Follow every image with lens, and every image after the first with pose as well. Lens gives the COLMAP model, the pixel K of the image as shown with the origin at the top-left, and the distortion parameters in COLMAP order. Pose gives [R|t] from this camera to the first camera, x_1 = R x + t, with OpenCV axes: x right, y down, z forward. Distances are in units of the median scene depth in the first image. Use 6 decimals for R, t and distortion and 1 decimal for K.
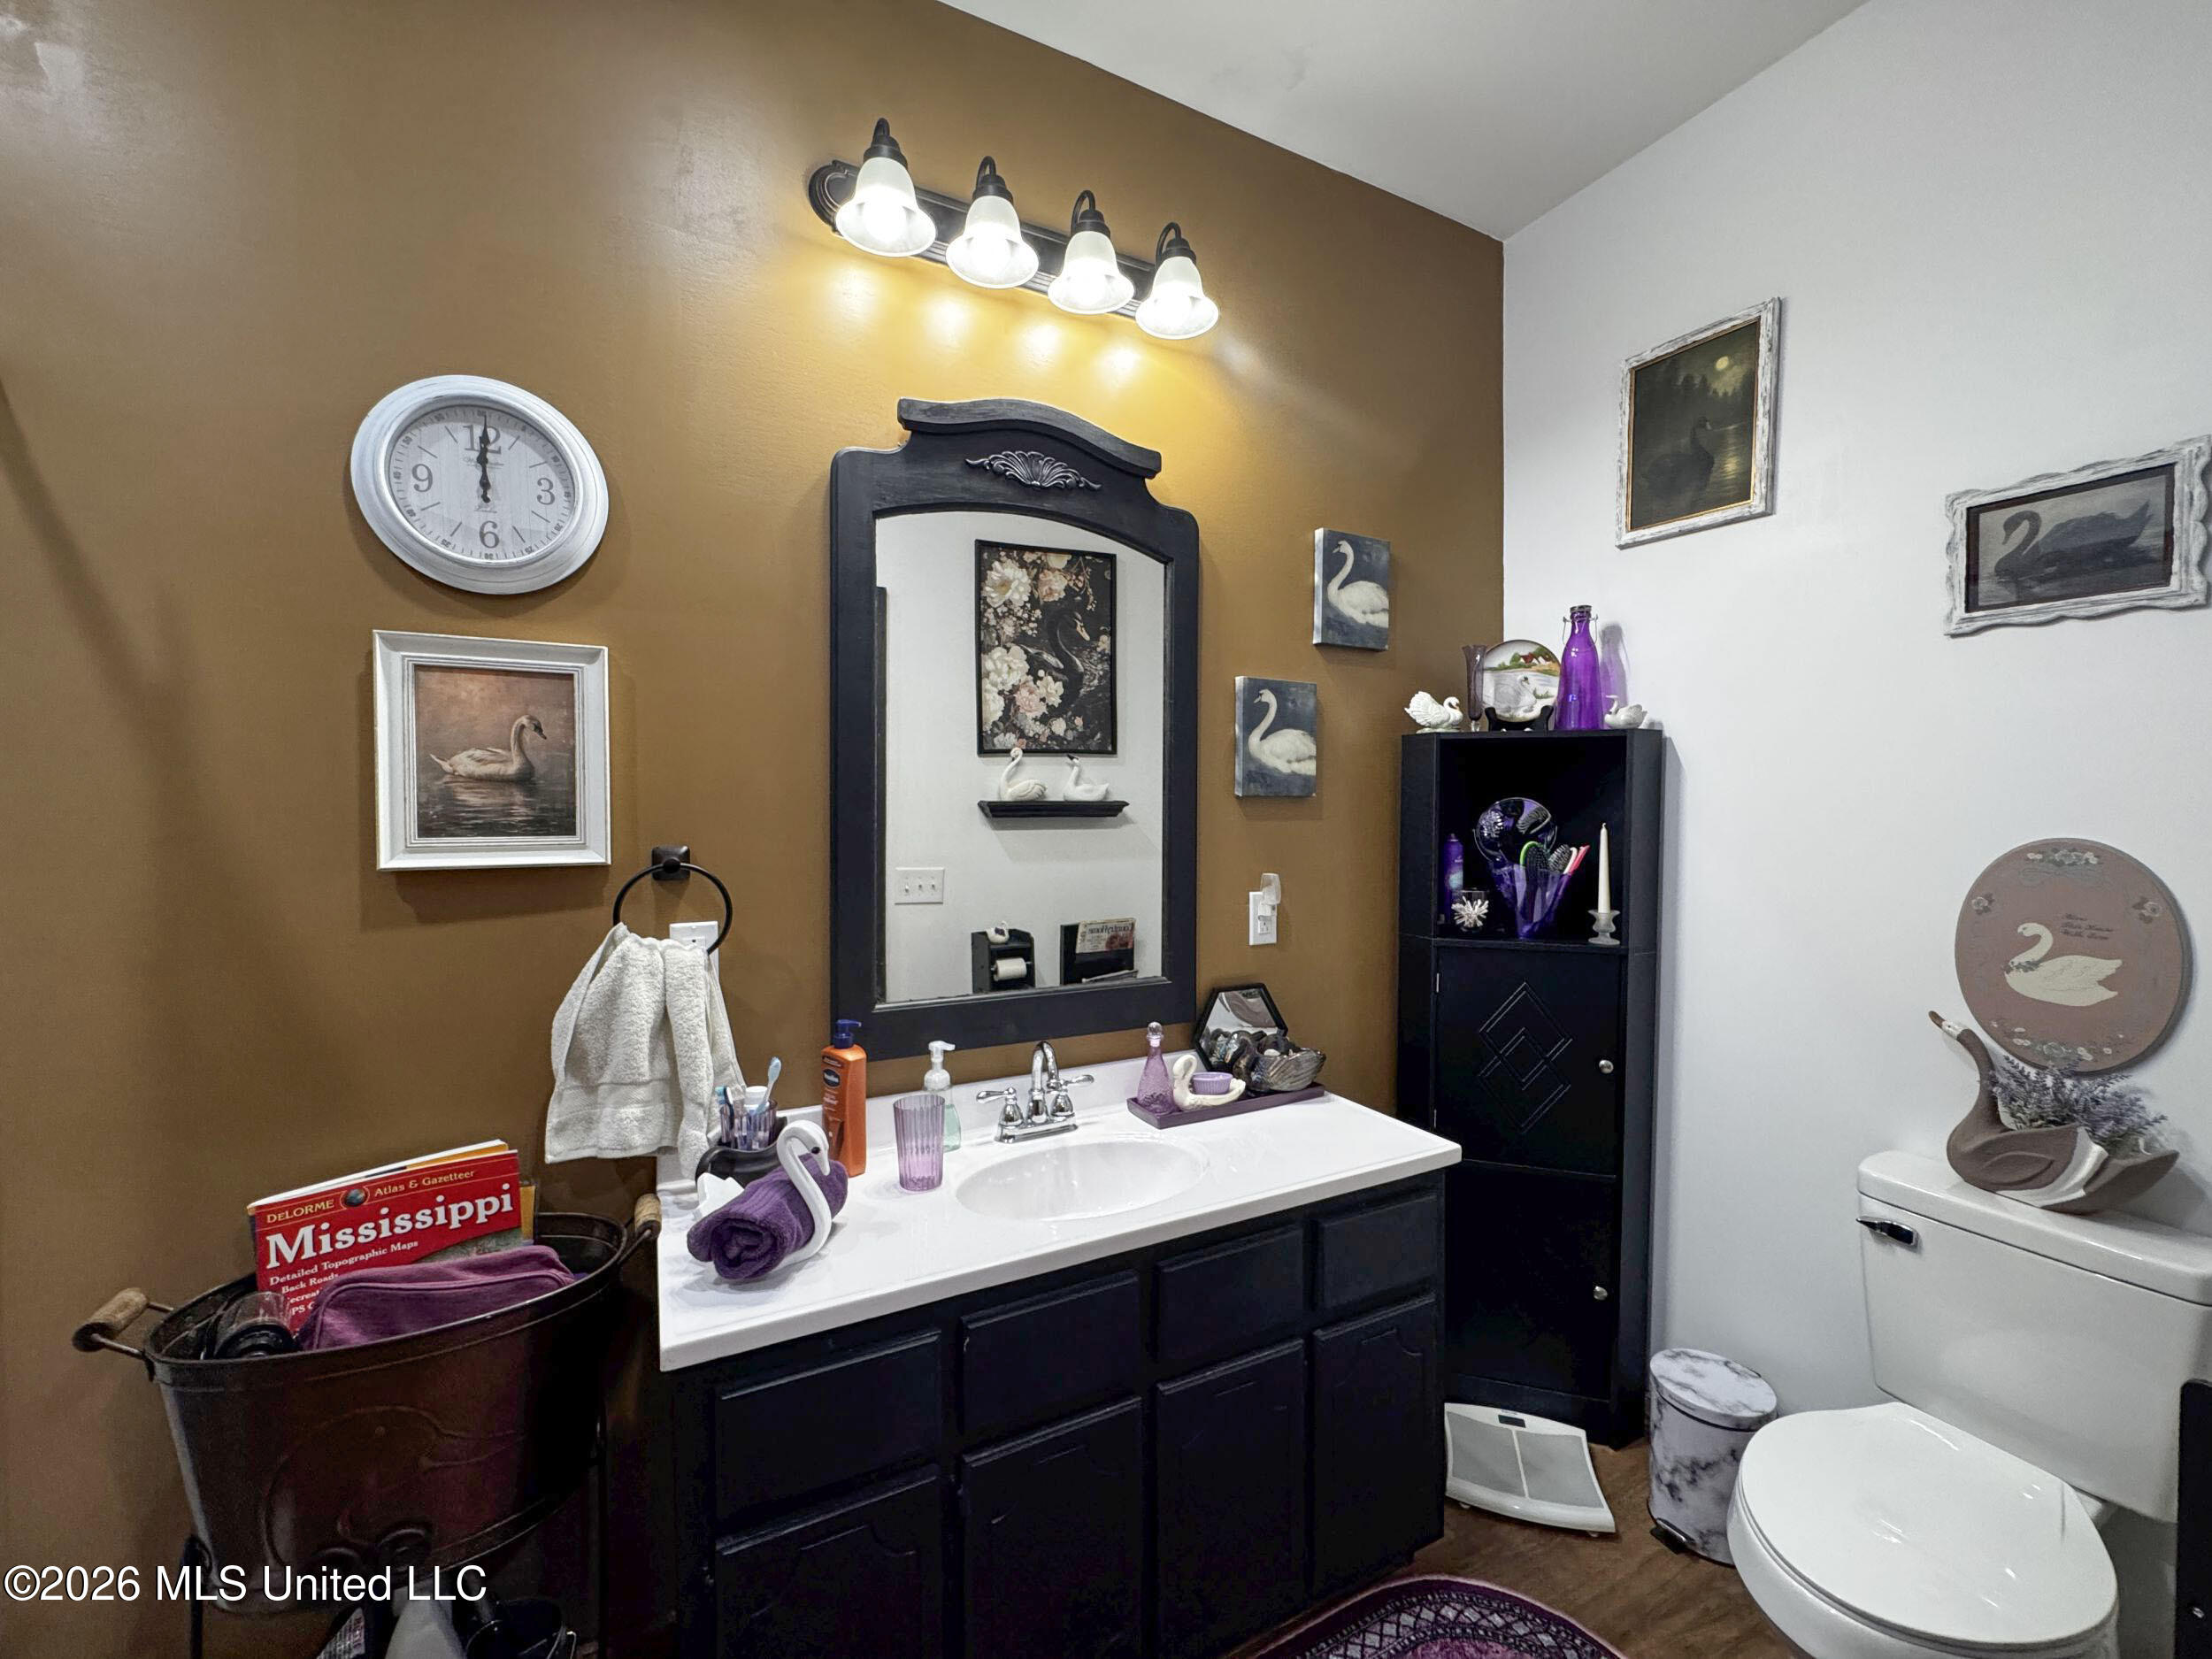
lens RADIAL K [[885.0, 0, 1108.5], [0, 885.0, 826.3], [0, 0, 1]] dist [-0.005195, 0.000861]
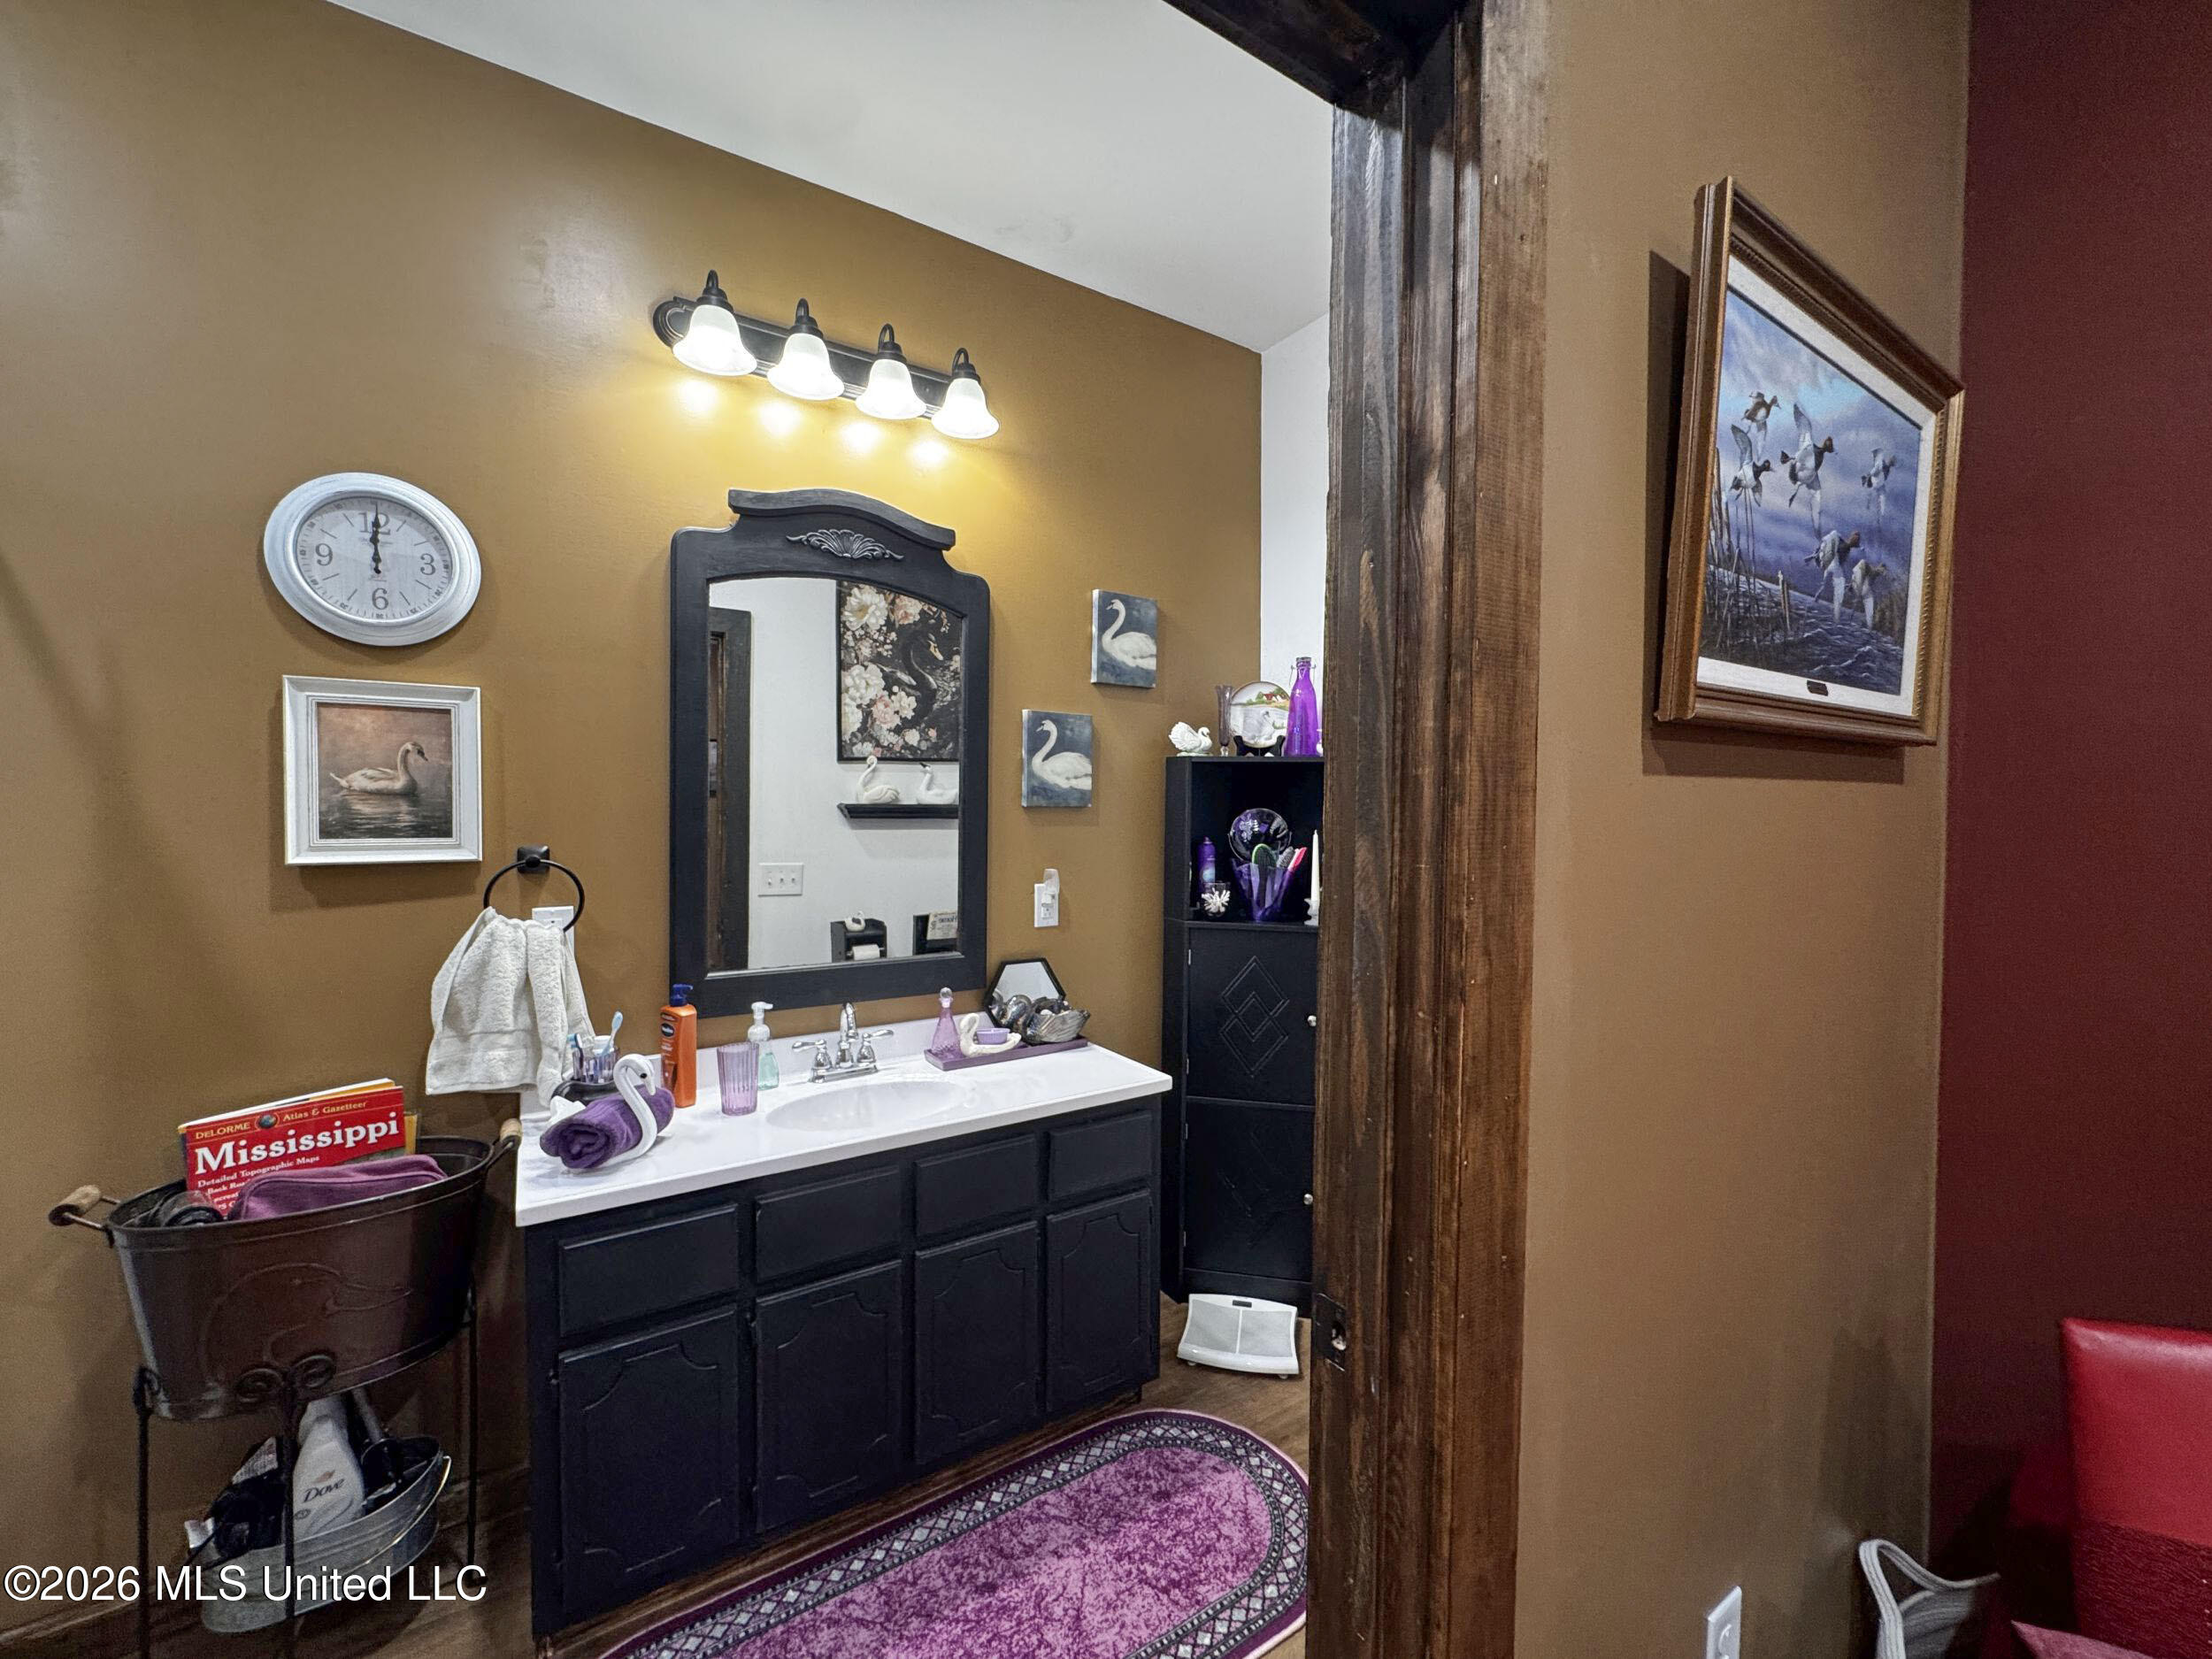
lens RADIAL K [[885.0, 0, 1108.3], [0, 885.0, 825.0], [0, 0, 1]] dist [-0.005195, 0.000861]
pose [[0.995142, 0.006269, 0.098247, 0.180892], [-0.006600, 0.999974, 0.003037, -0.015787], [-0.098225, -0.003671, 0.995157, -0.305561]]
